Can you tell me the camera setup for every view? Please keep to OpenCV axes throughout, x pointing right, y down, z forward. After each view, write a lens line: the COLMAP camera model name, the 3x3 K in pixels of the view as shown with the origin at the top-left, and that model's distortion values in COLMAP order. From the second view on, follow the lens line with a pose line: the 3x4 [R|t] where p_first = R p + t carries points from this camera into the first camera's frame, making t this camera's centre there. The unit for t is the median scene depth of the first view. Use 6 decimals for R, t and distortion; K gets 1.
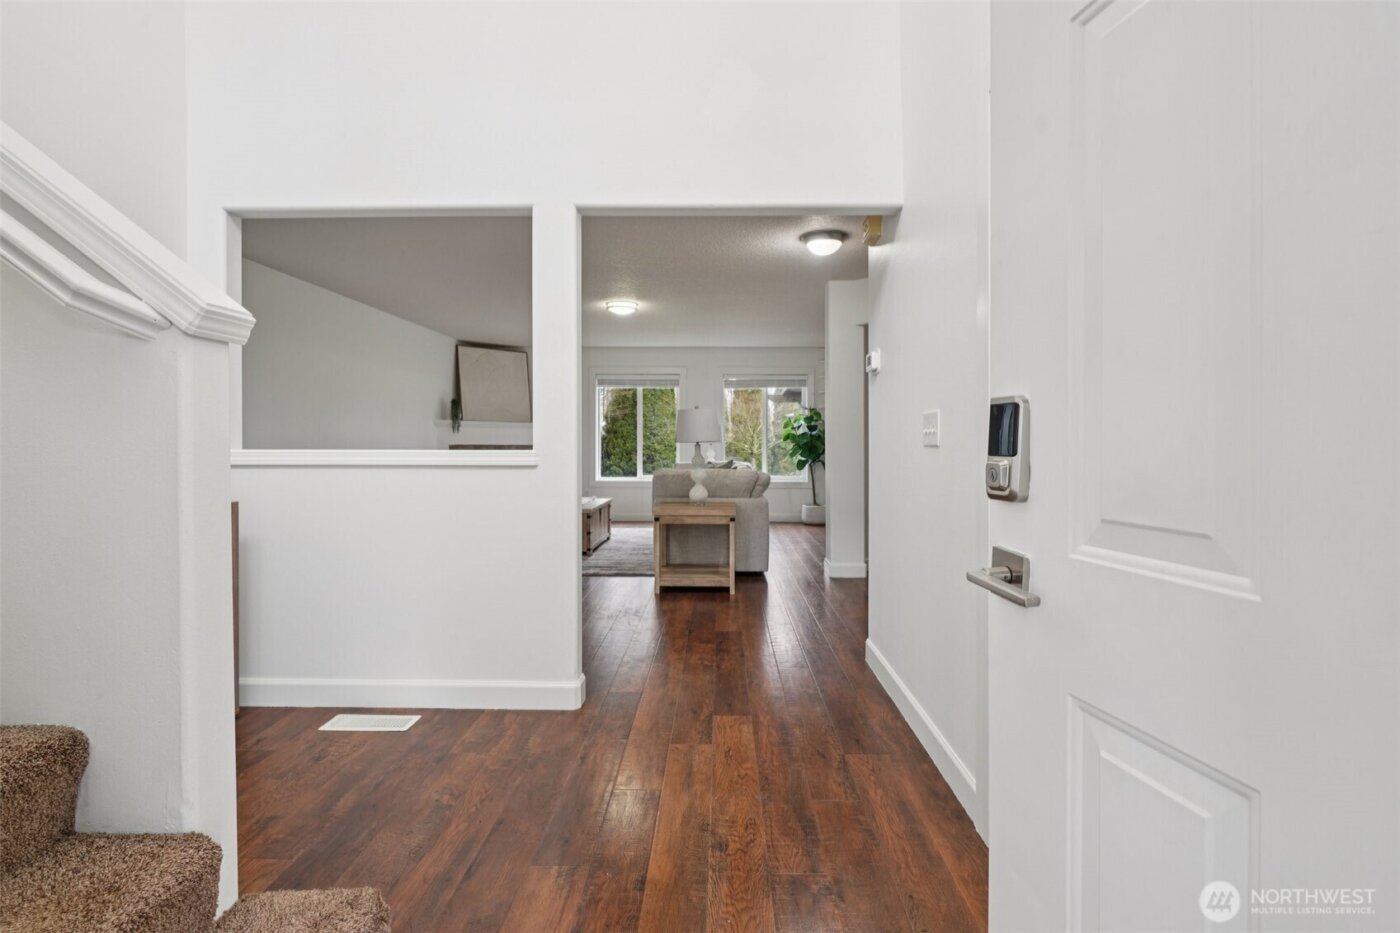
lens RADIAL K [[644.7, 0, 712.1], [0, 644.7, 438.9], [0, 0, 1]] dist [-0.000705, 0.000217]
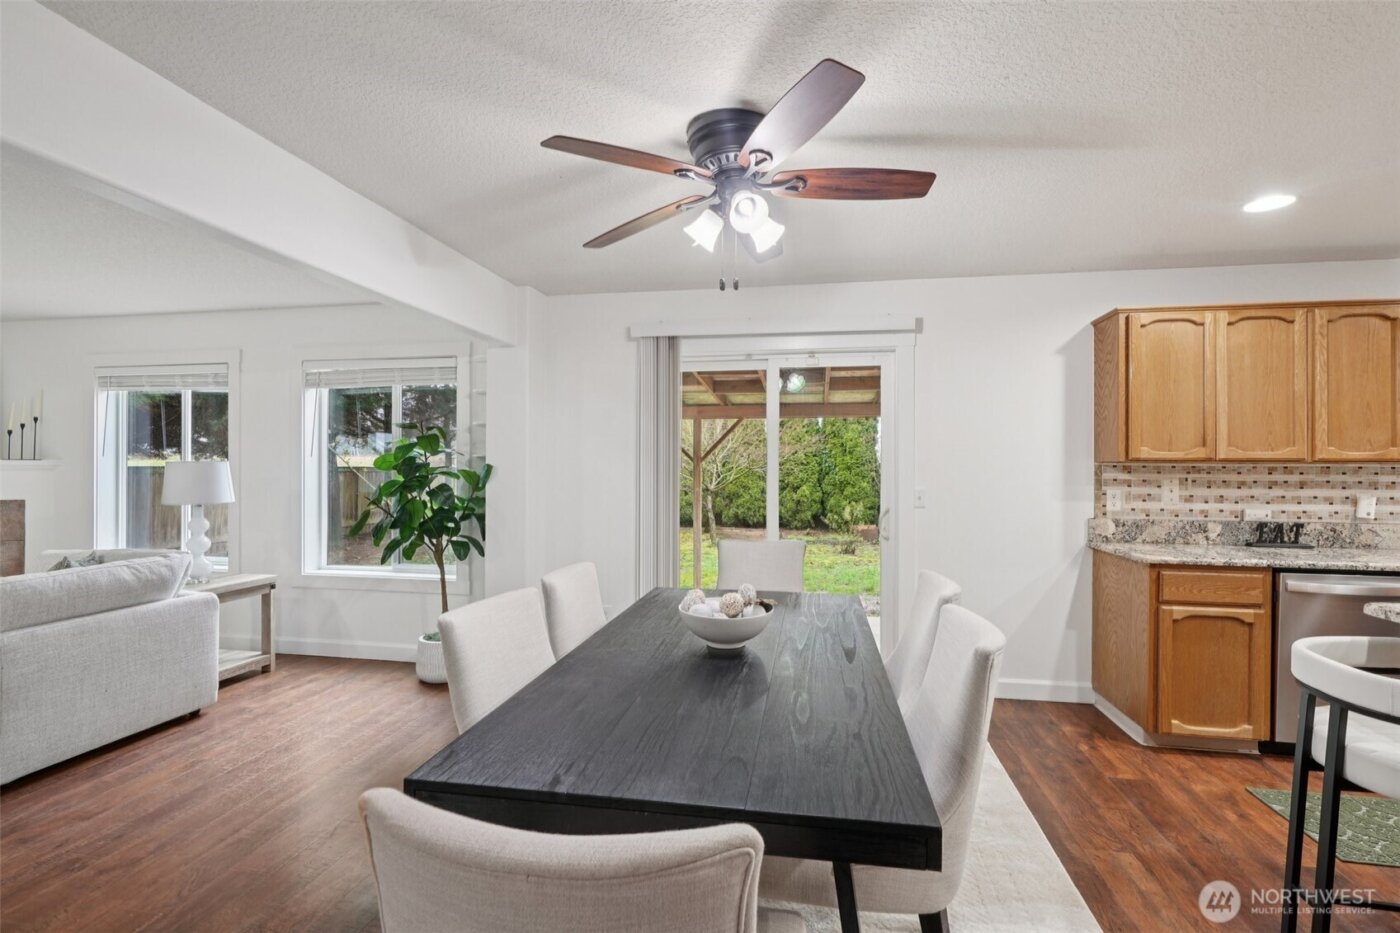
lens RADIAL K [[636.8, 0, 703.8], [0, 636.8, 465.7], [0, 0, 1]] dist [-0.007652, 0.000315]
pose [[0.986473, -0.000628, -0.163922, 0.431985], [0.000950, 0.999998, 0.001882, -0.020455], [0.163921, -0.002013, 0.986471, 0.605123]]
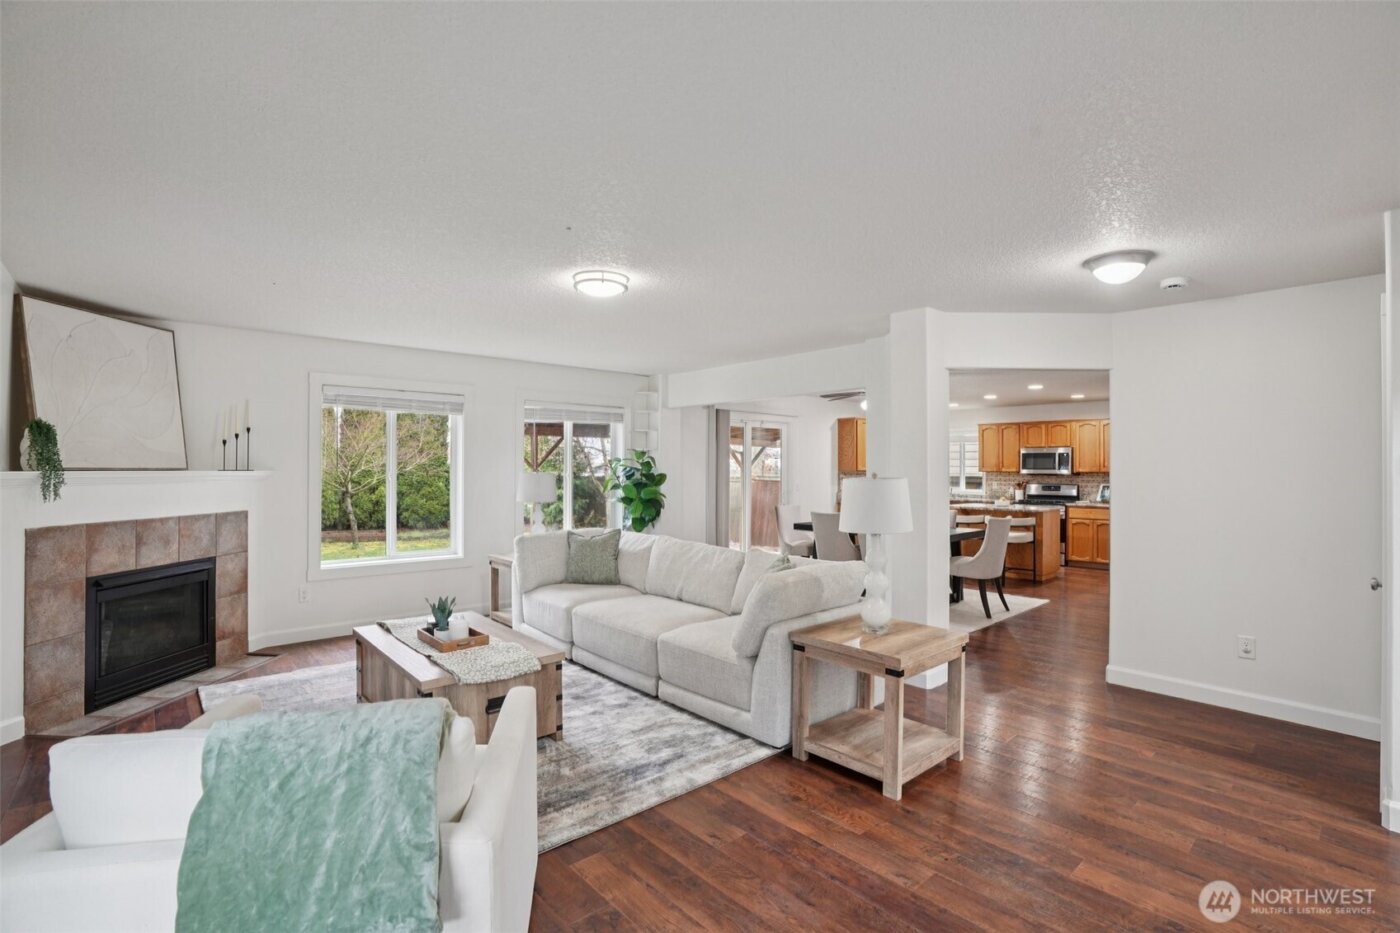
lens RADIAL K [[644.2, 0, 711.1], [0, 644.2, 456.5], [0, 0, 1]] dist [-0.070109, 0.021711]
pose [[0.733464, 0.012028, 0.679622, -0.327076], [-0.005388, 0.999915, -0.011881, -0.033118], [-0.679707, 0.005052, 0.733466, 0.378567]]
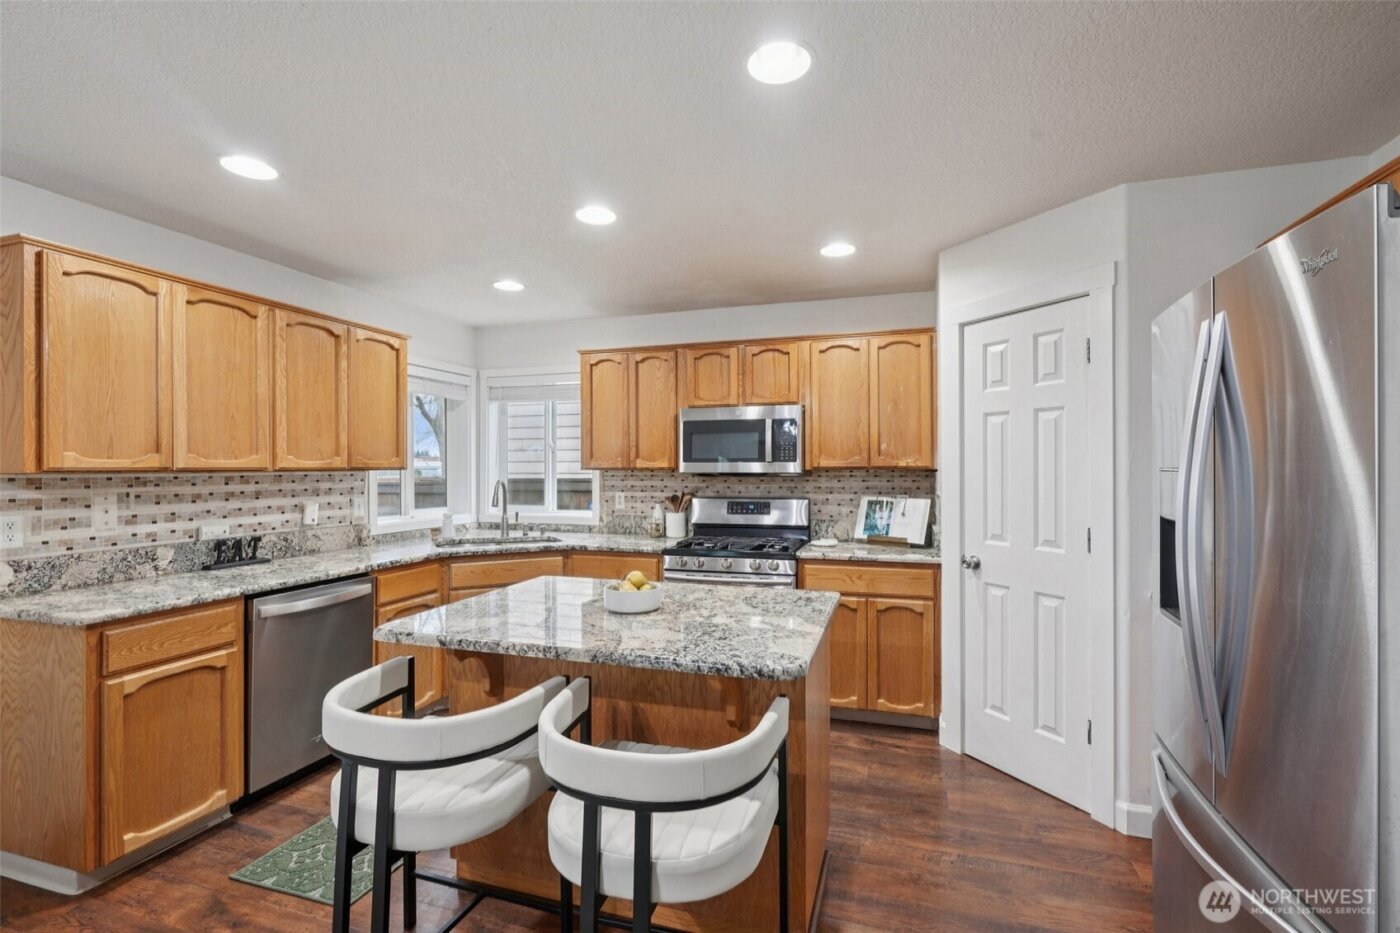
lens RADIAL K [[634.7, 0, 702.1], [0, 634.7, 465.8], [0, 0, 1]] dist [-0.004818, 0.001128]
pose [[0.292564, -0.004571, 0.956235, 0.458638], [0.001081, 0.999990, 0.004450, -0.025851], [-0.956245, -0.000268, 0.292566, 0.701360]]
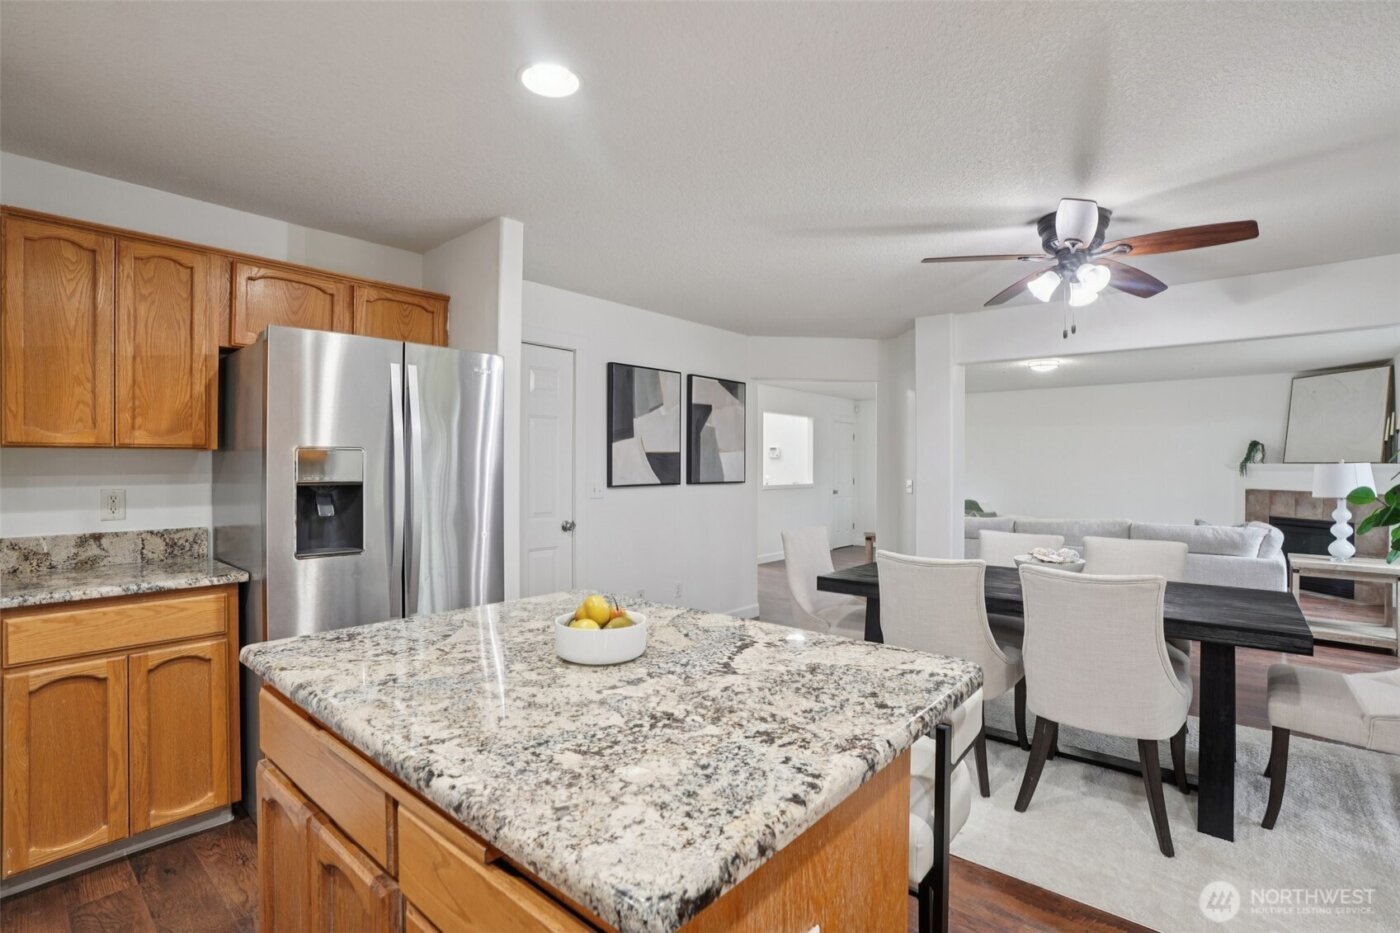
lens RADIAL K [[652.8, 0, 696.6], [0, 652.8, 475.9], [0, 0, 1]] dist [-0.083929, 0.037418]
pose [[-0.650339, 0.004997, -0.759628, 0.787652], [-0.003395, 0.999949, 0.009484, -0.014995], [0.759637, 0.008747, -0.650289, 0.917935]]
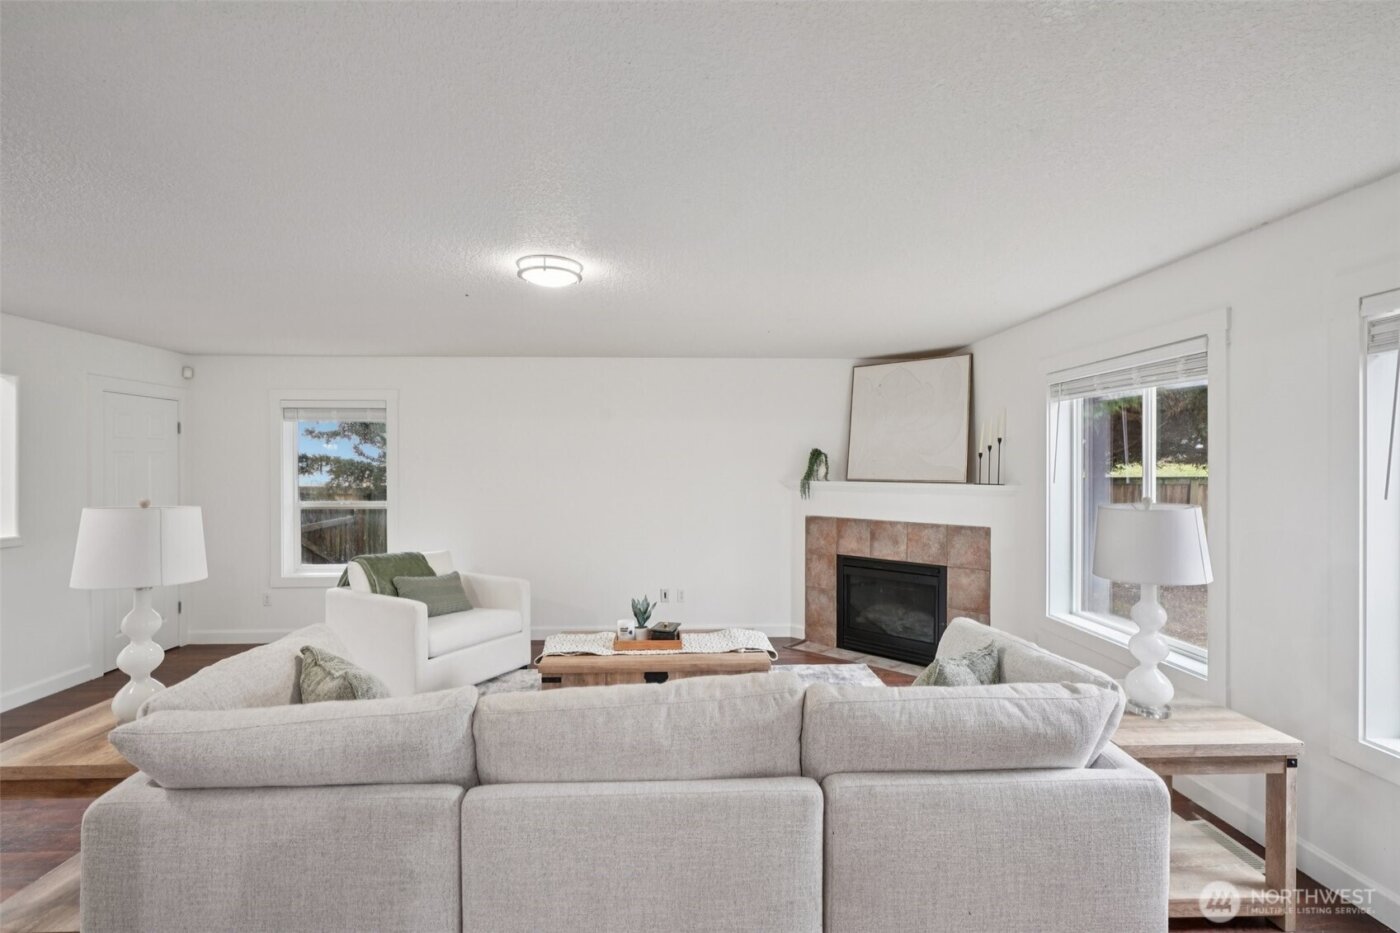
lens RADIAL K [[636.8, 0, 703.8], [0, 636.8, 465.7], [0, 0, 1]] dist [-0.007652, 0.000315]
pose [[0.059126, -0.002683, -0.998247, 0.254330], [0.004151, 0.999988, -0.002442, -0.040299], [0.998242, -0.003999, 0.059137, 0.792411]]
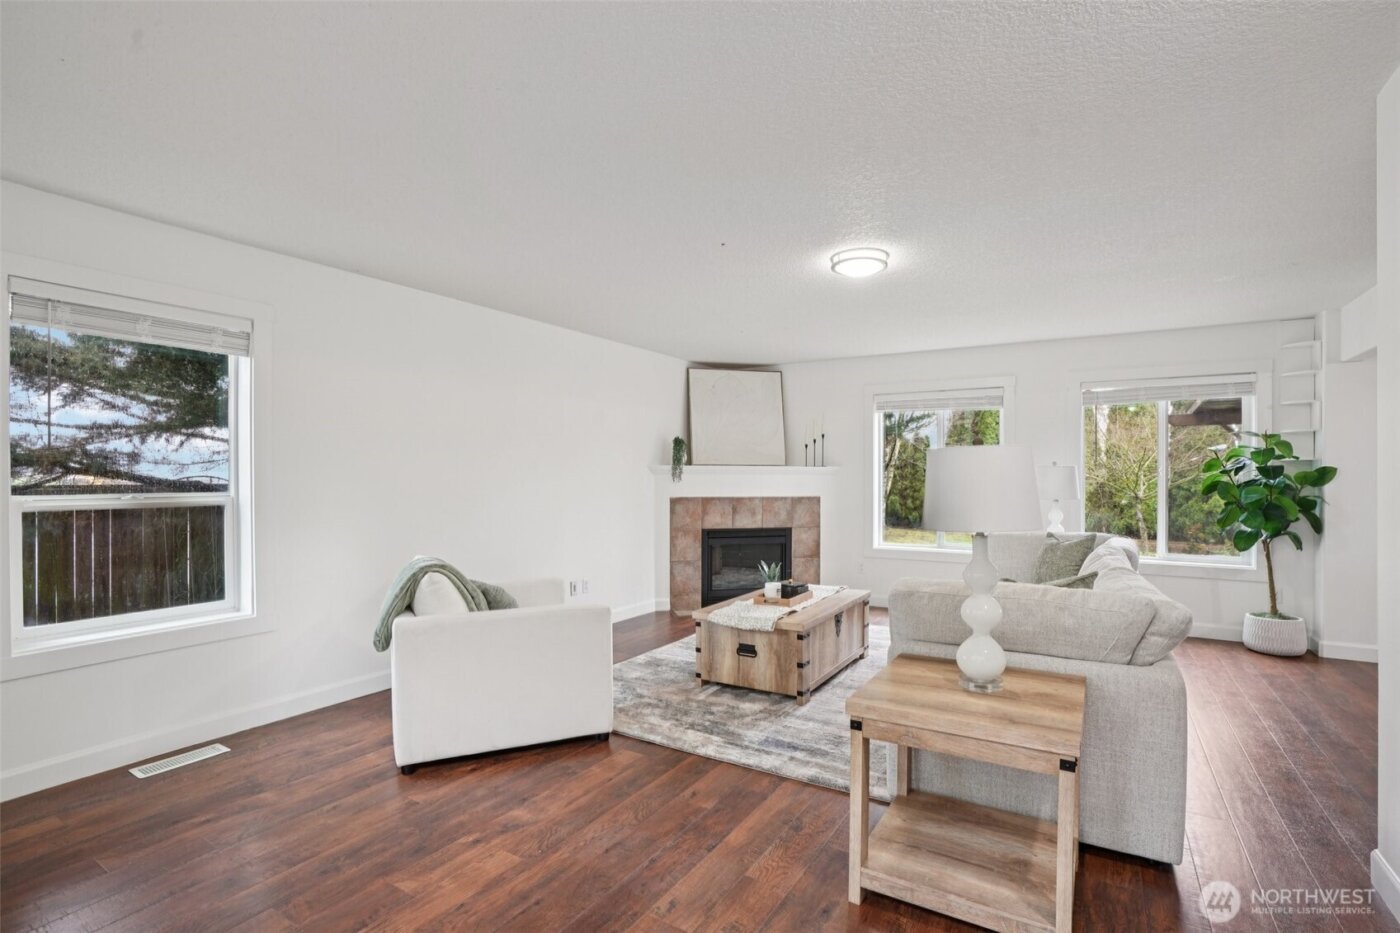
lens RADIAL K [[652.8, 0, 696.6], [0, 652.8, 475.9], [0, 0, 1]] dist [-0.083929, 0.037418]
pose [[0.854617, -0.002068, -0.519254, 0.020114], [0.004196, 0.999987, 0.002923, -0.017002], [0.519242, -0.004677, 0.854615, 0.330033]]
